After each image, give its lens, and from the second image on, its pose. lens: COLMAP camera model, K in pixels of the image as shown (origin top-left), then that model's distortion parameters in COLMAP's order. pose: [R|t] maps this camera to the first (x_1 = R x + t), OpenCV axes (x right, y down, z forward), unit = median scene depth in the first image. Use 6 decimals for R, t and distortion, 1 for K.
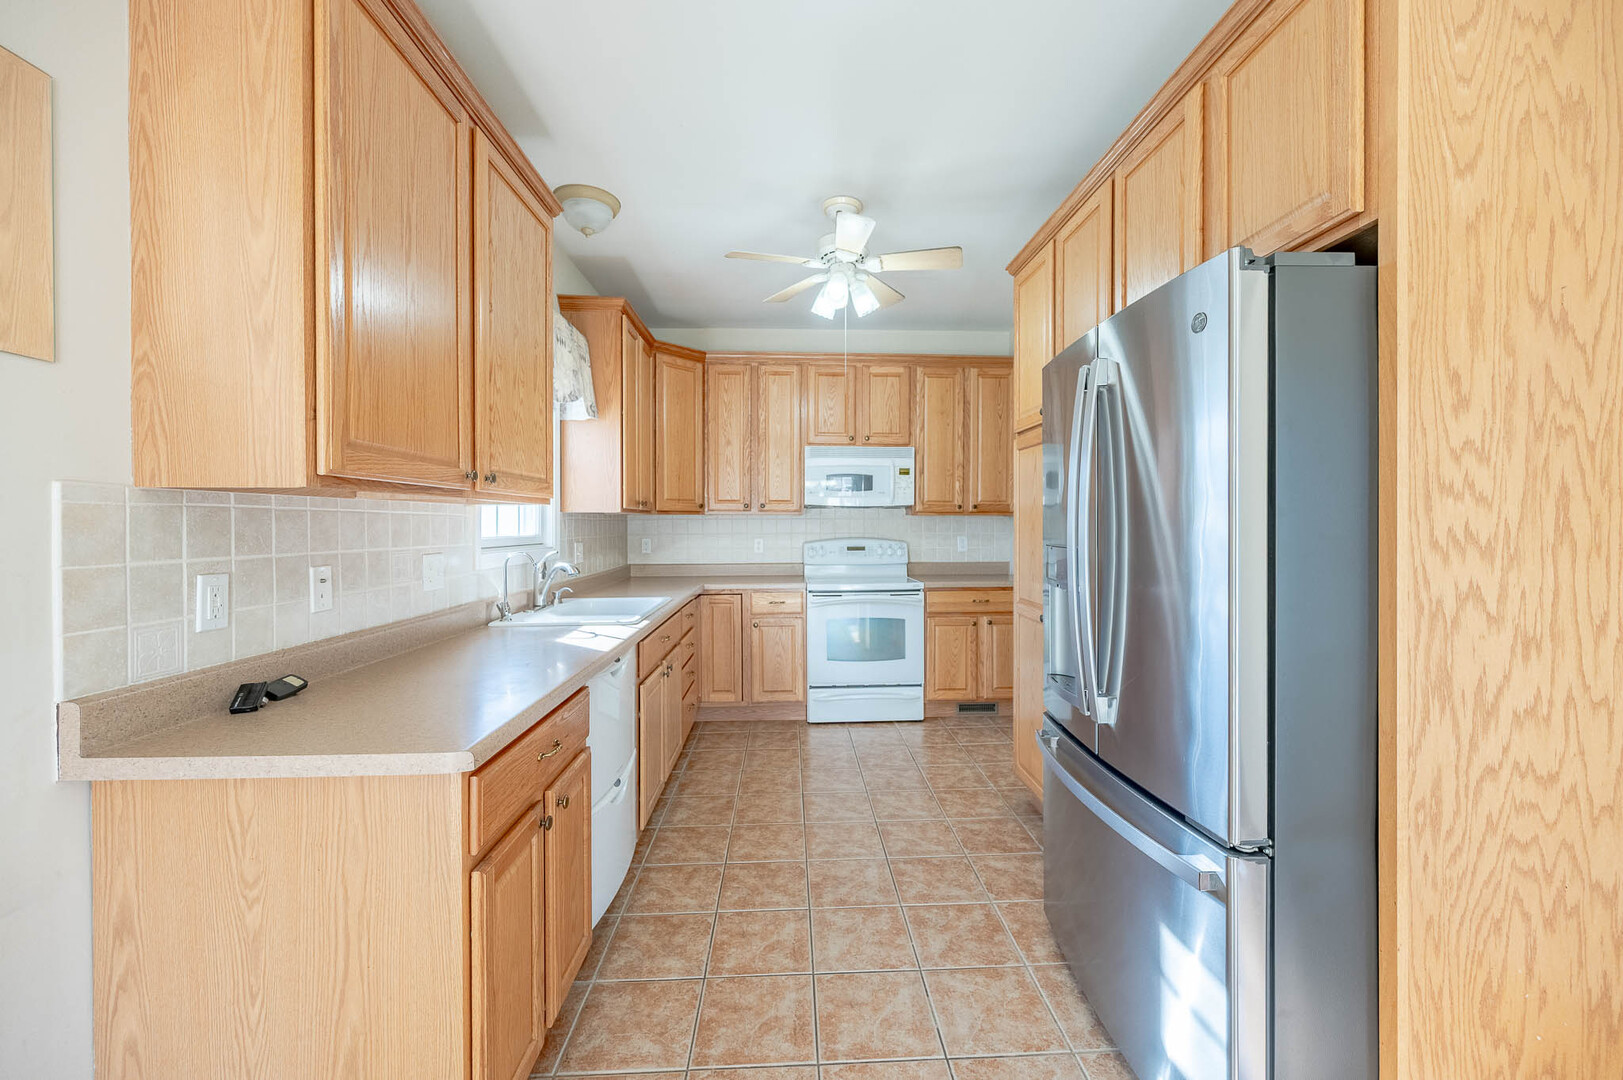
lens RADIAL K [[651.2, 0, 819.7], [0, 651.2, 528.6], [0, 0, 1]] dist [-0.000615, -0.000035]
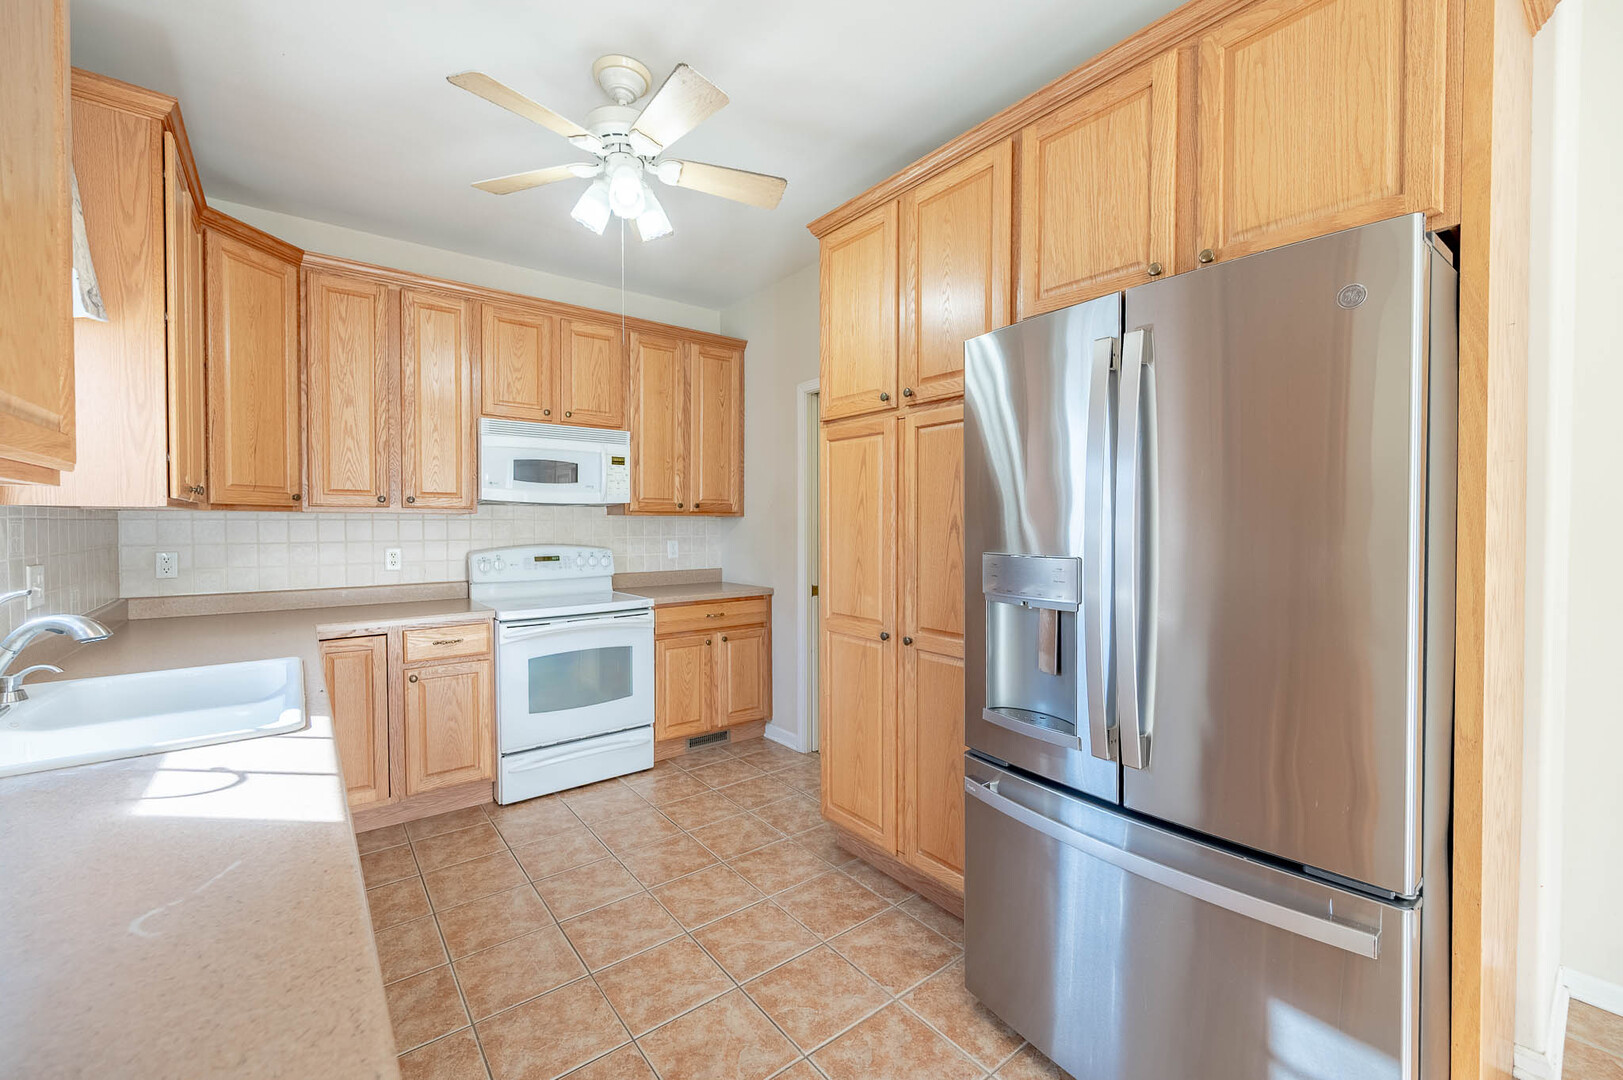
lens RADIAL K [[661.6, 0, 814.6], [0, 661.6, 534.1], [0, 0, 1]] dist [0.001582, -0.000071]
pose [[0.816627, -0.008993, 0.577096, -0.150821], [0.004631, 0.999949, 0.009029, -0.004031], [-0.577147, -0.004701, 0.816627, 0.208515]]
